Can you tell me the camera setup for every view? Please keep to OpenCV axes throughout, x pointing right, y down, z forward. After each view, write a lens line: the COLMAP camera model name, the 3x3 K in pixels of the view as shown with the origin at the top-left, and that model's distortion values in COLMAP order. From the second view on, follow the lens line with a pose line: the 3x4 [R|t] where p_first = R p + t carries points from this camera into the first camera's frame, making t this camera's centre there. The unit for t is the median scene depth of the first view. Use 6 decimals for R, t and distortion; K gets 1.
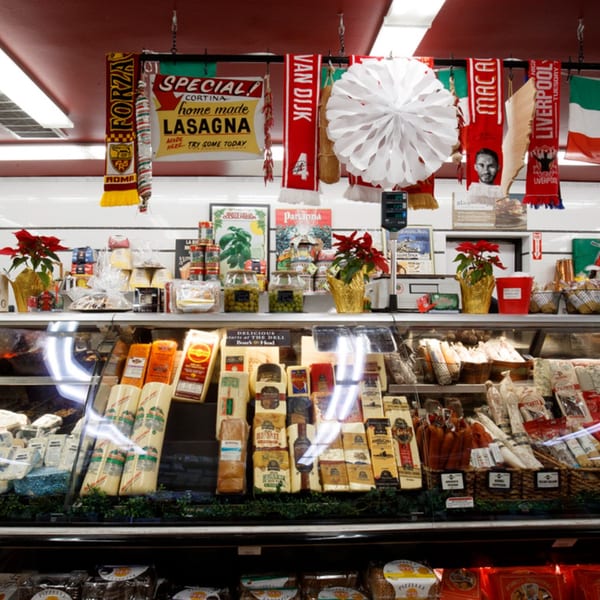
lens RADIAL K [[419.4, 0, 277.2], [0, 419.4, 309.8], [0, 0, 1]] dist [-0.024394, -0.000322]
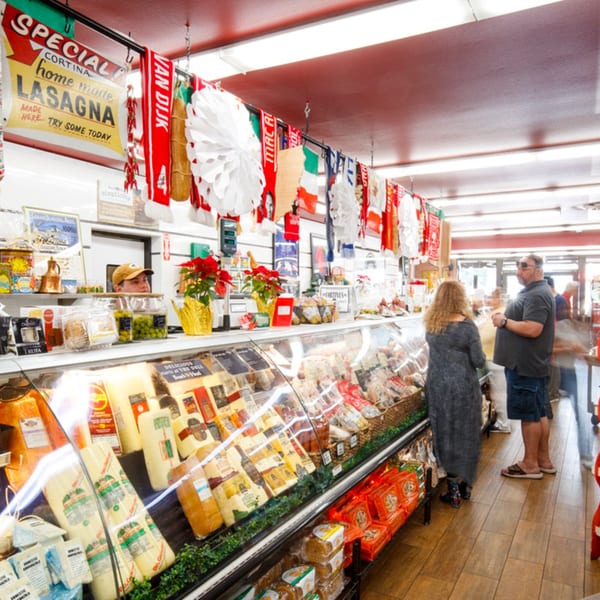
lens RADIAL K [[526.6, 0, 299.1], [0, 526.6, 302.1], [0, 0, 1]] dist [-0.000624, 0.031618]
pose [[0.518910, -0.013148, 0.854728, -0.780746], [0.005270, 0.999912, 0.012181, -0.083438], [-0.854813, -0.001816, 0.518934, 0.134711]]
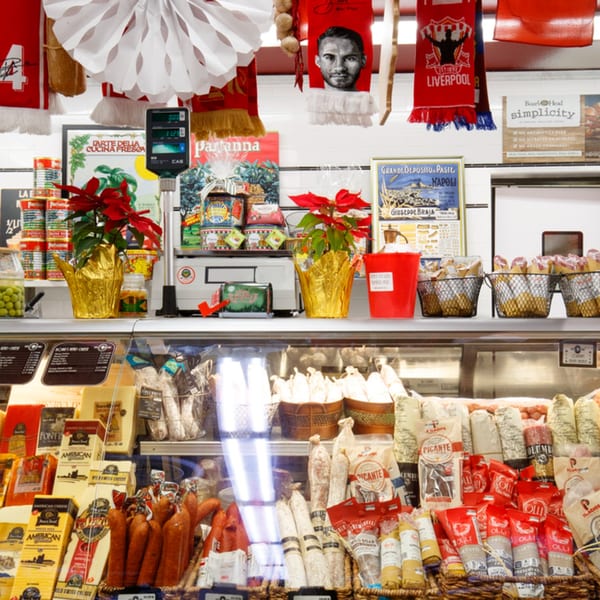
lens RADIAL K [[765.3, 0, 301.0], [0, 765.3, 300.0], [0, 0, 1]] dist [0.028260, 0.000000]
pose [[0.998661, -0.007544, -0.051171, 0.509093], [0.006787, 0.999865, -0.014961, 0.000696], [0.051277, 0.014594, 0.998578, -0.048746]]
